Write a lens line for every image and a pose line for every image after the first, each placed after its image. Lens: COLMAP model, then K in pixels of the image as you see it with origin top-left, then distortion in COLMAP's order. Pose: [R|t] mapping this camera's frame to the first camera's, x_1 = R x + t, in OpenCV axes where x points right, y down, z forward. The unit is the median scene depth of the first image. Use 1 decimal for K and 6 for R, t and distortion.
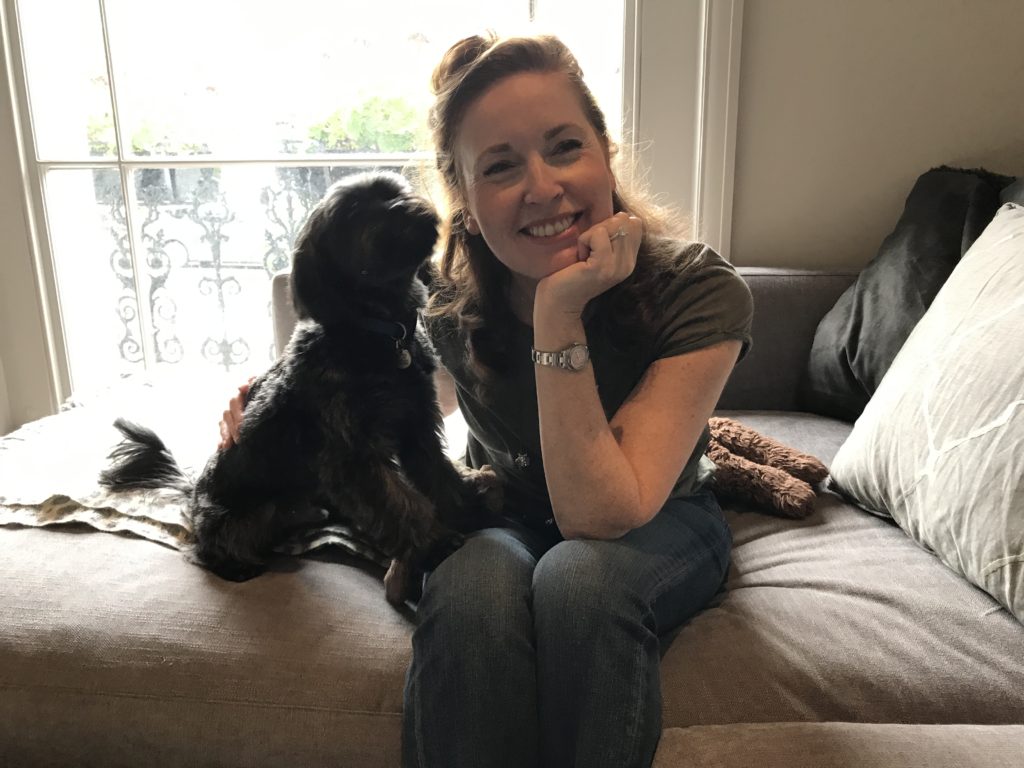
lens RADIAL K [[904.2, 0, 512.0], [0, 904.2, 384.0], [0, 0, 1]] dist [0.121605, -0.006640]
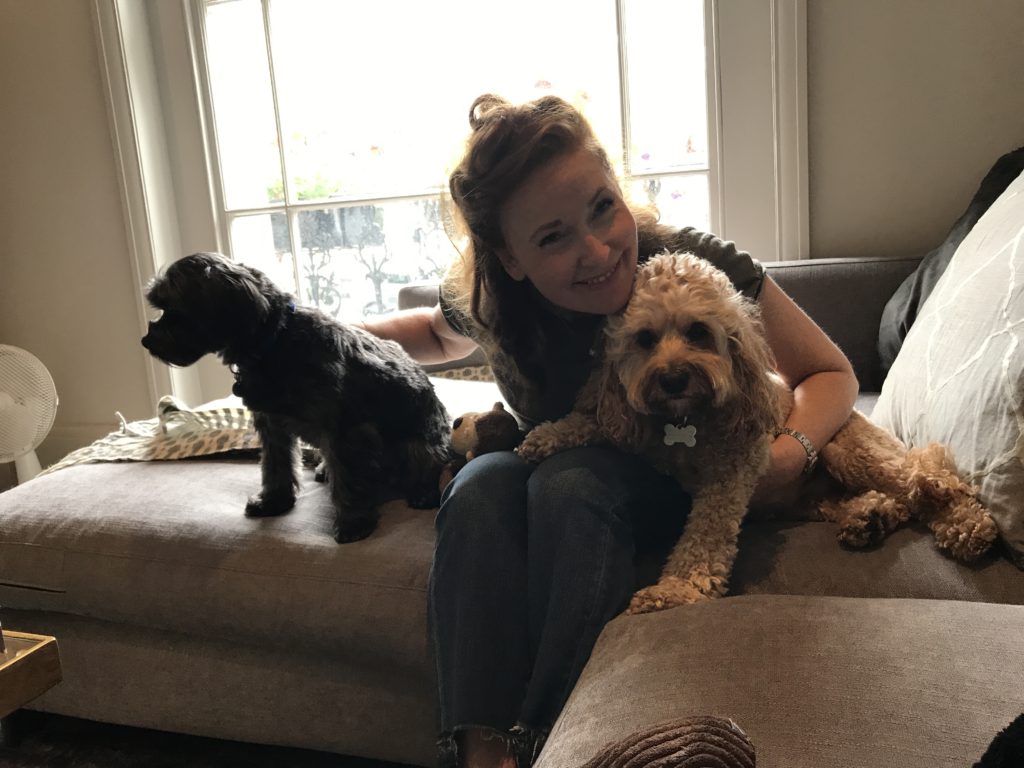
lens RADIAL K [[904.2, 0, 512.0], [0, 904.2, 384.0], [0, 0, 1]] dist [0.121605, -0.006640]
pose [[0.977048, -0.022486, -0.211830, 0.202978], [0.009471, 0.998015, -0.062259, 0.124128], [0.212810, 0.058824, 0.975321, -0.156620]]
